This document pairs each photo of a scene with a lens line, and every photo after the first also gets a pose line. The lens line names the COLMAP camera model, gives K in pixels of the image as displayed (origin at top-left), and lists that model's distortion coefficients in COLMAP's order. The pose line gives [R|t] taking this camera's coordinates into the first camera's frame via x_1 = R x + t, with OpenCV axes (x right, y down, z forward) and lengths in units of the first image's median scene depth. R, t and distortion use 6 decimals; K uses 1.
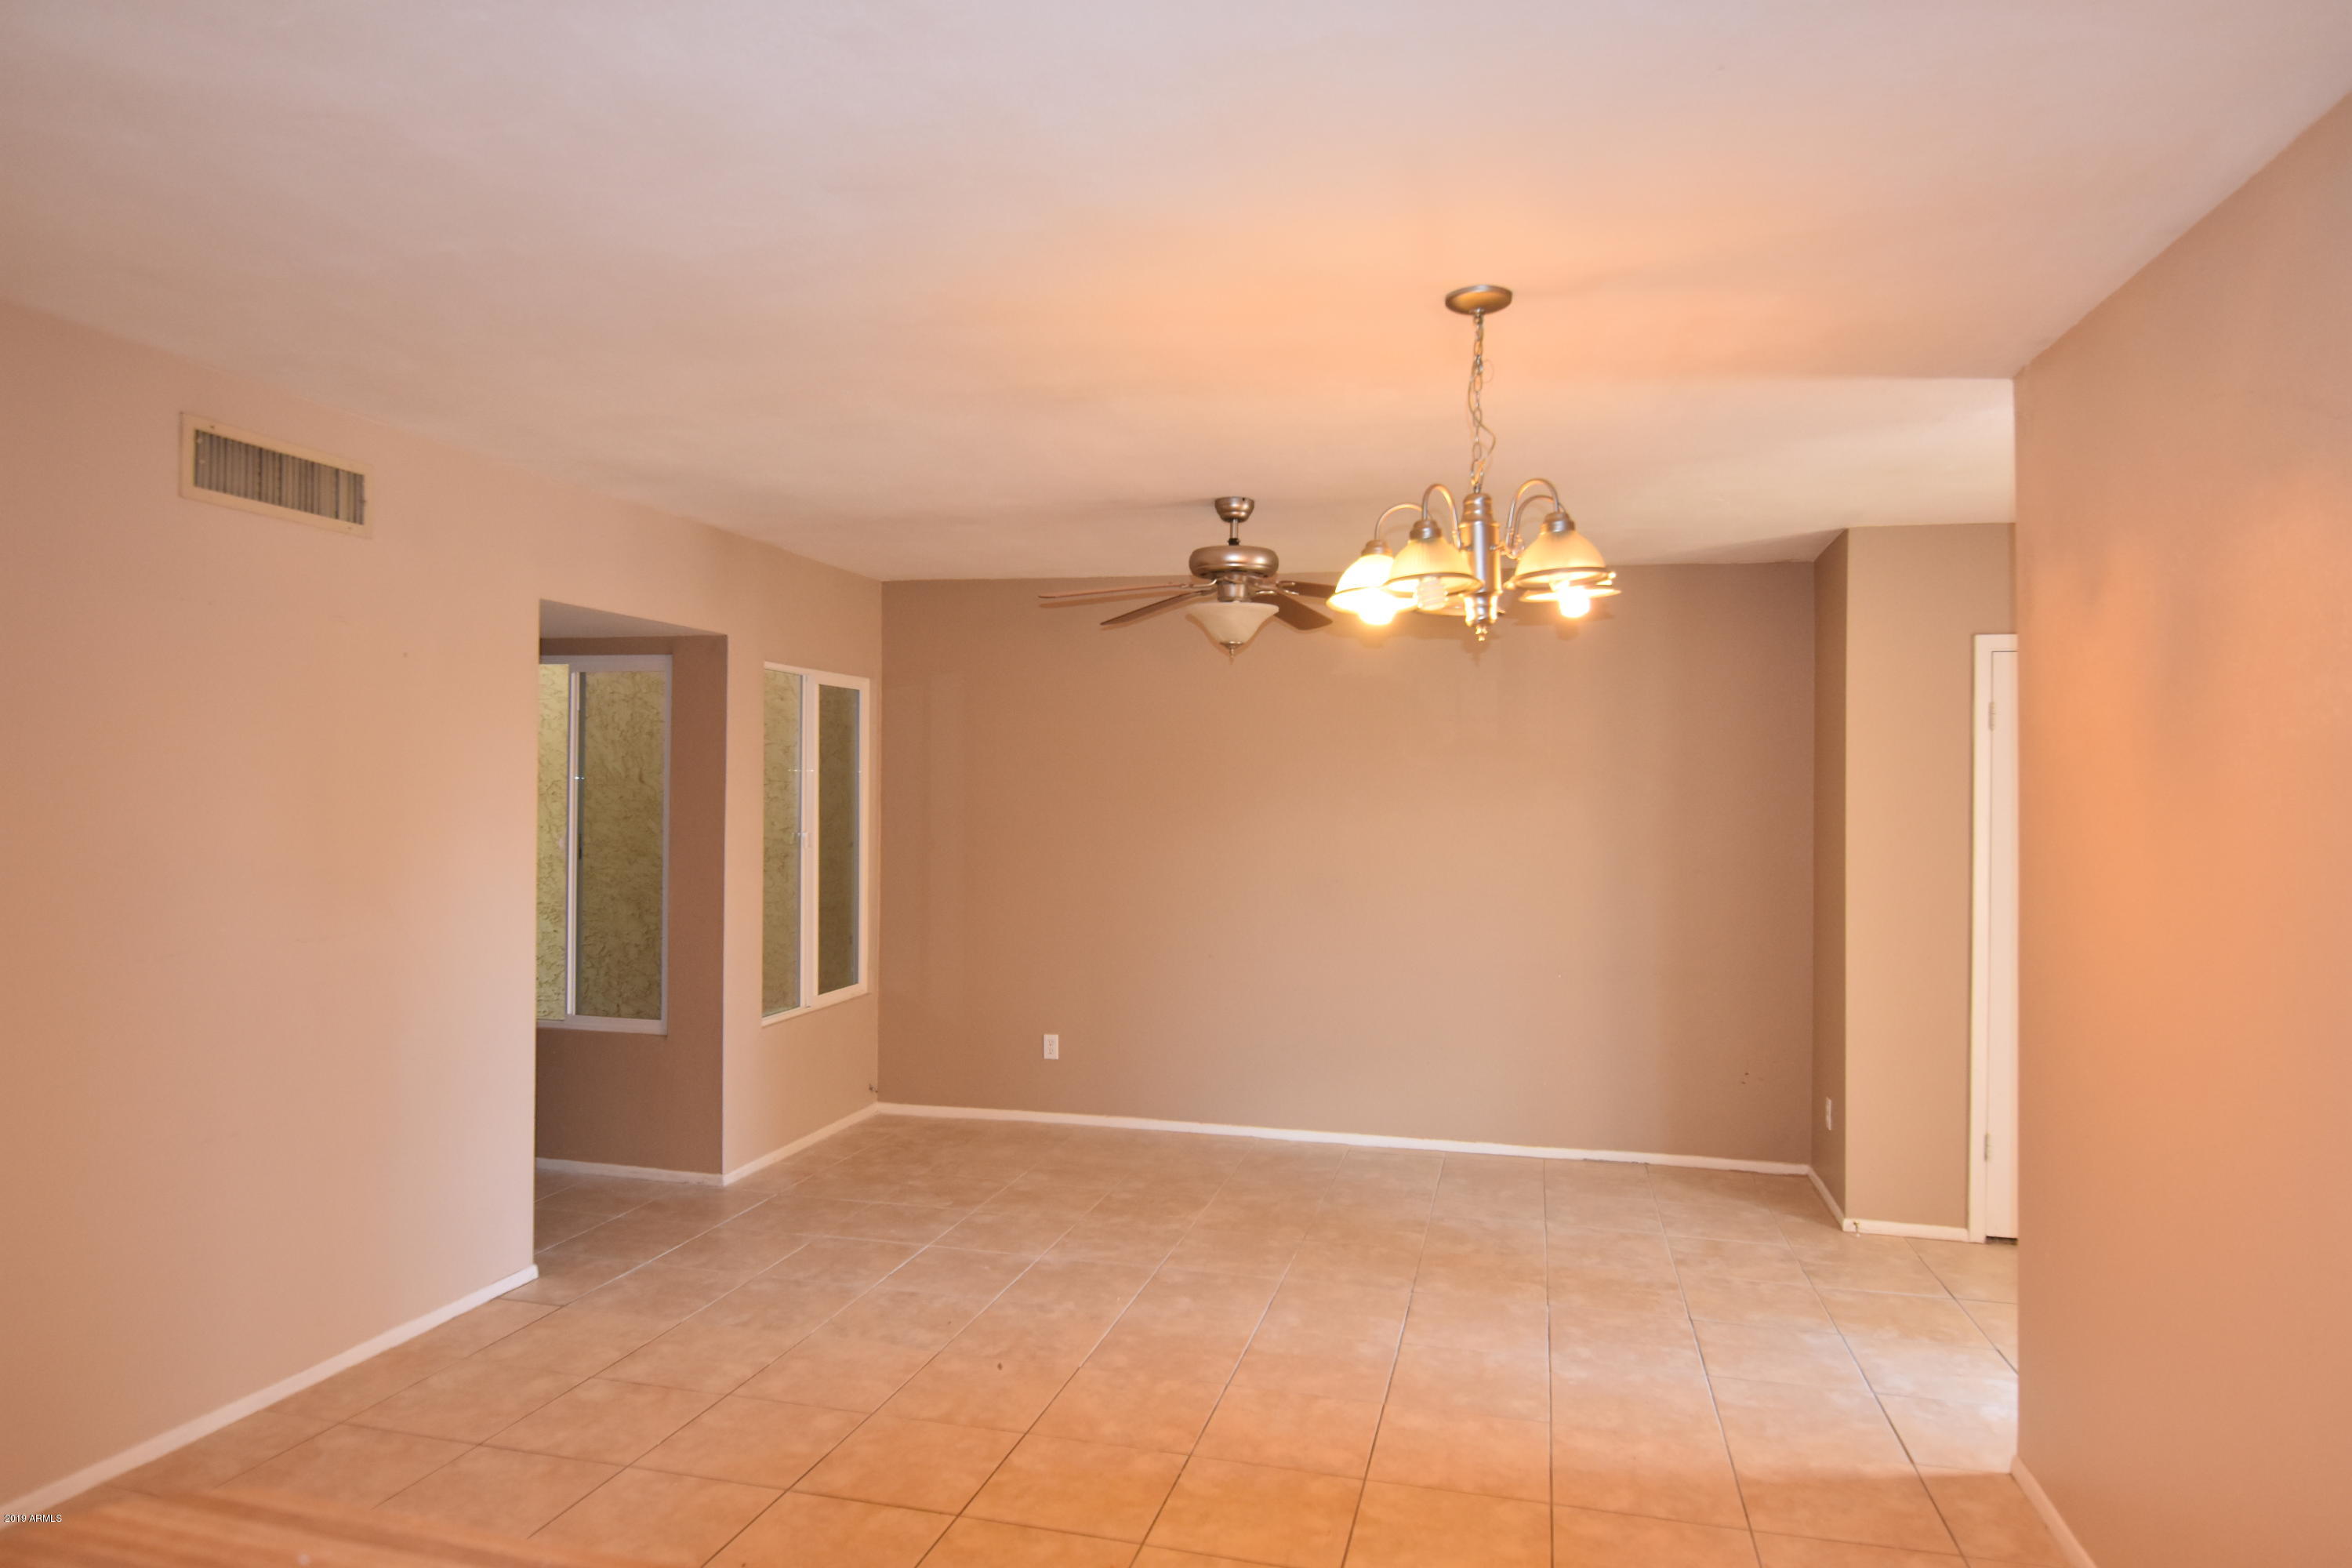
lens RADIAL K [[1394.9, 0, 1167.4], [0, 1394.9, 793.9], [0, 0, 1]] dist [0.006952, -0.022814]
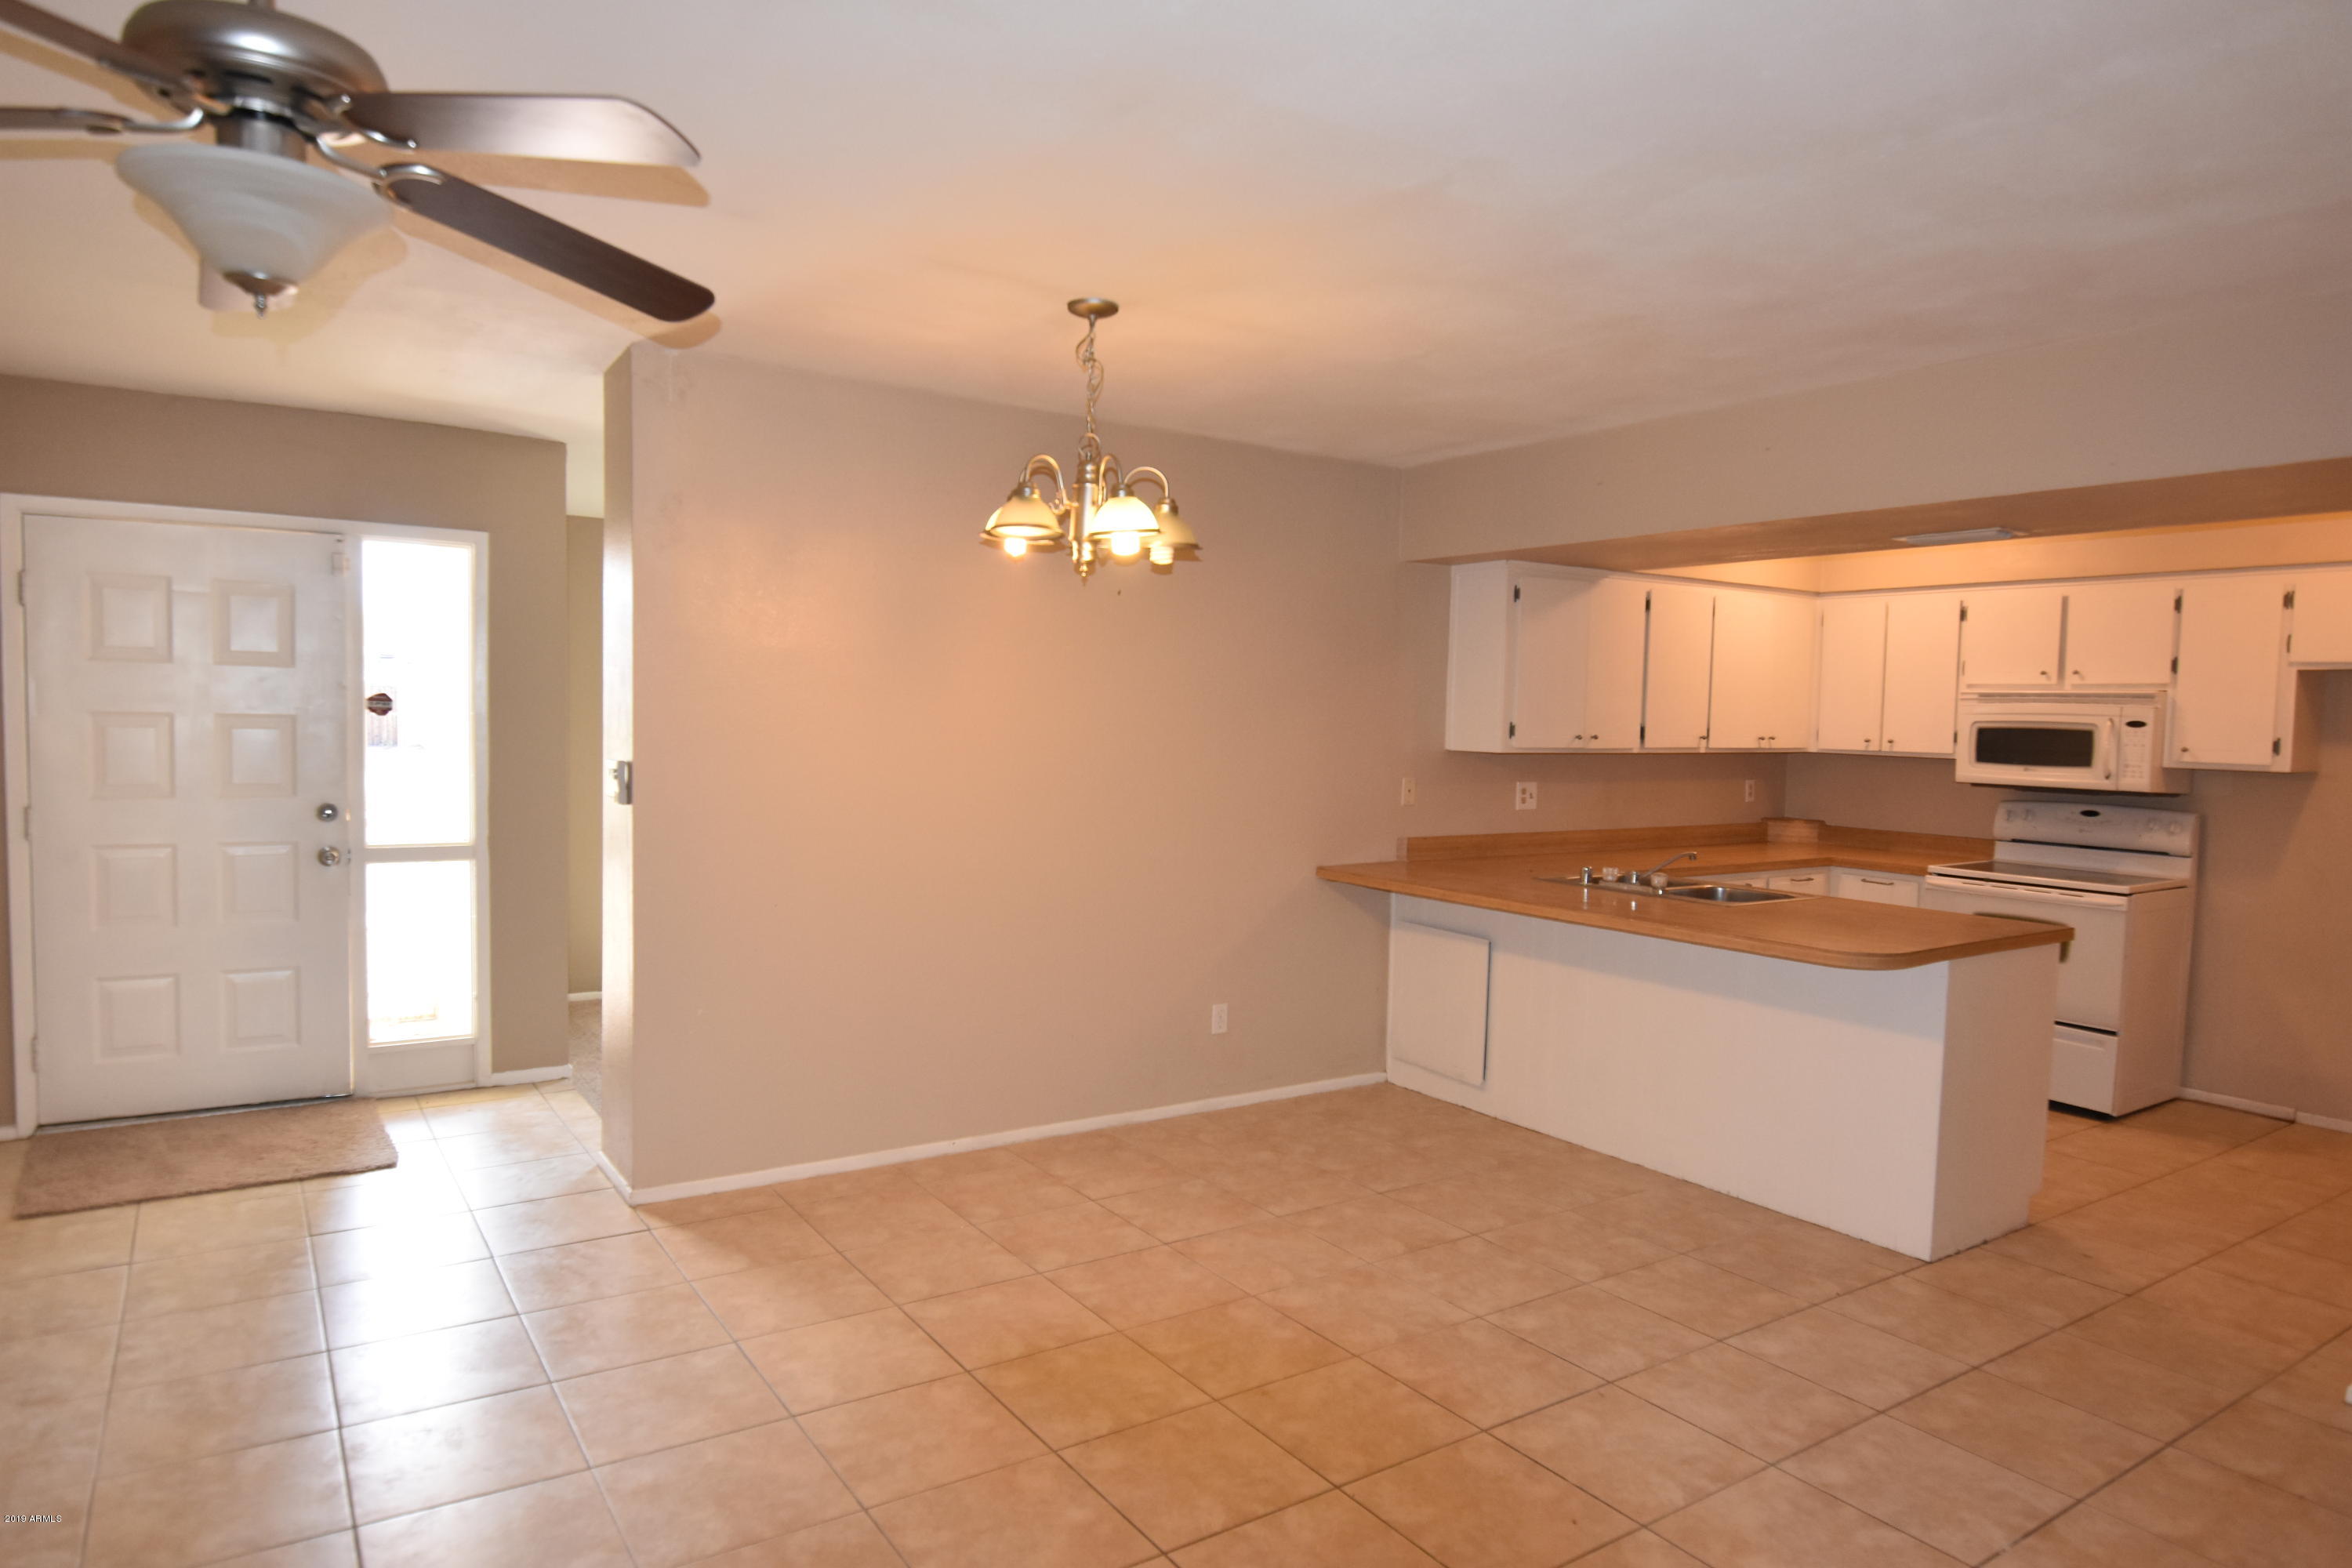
lens RADIAL K [[1394.9, 0, 1167.4], [0, 1394.9, 793.9], [0, 0, 1]] dist [0.006952, -0.022814]
pose [[-0.747544, -0.068545, 0.660666, -0.425479], [-0.031975, 0.997221, 0.067282, 0.002016], [-0.663442, 0.029172, -0.747659, 1.158396]]
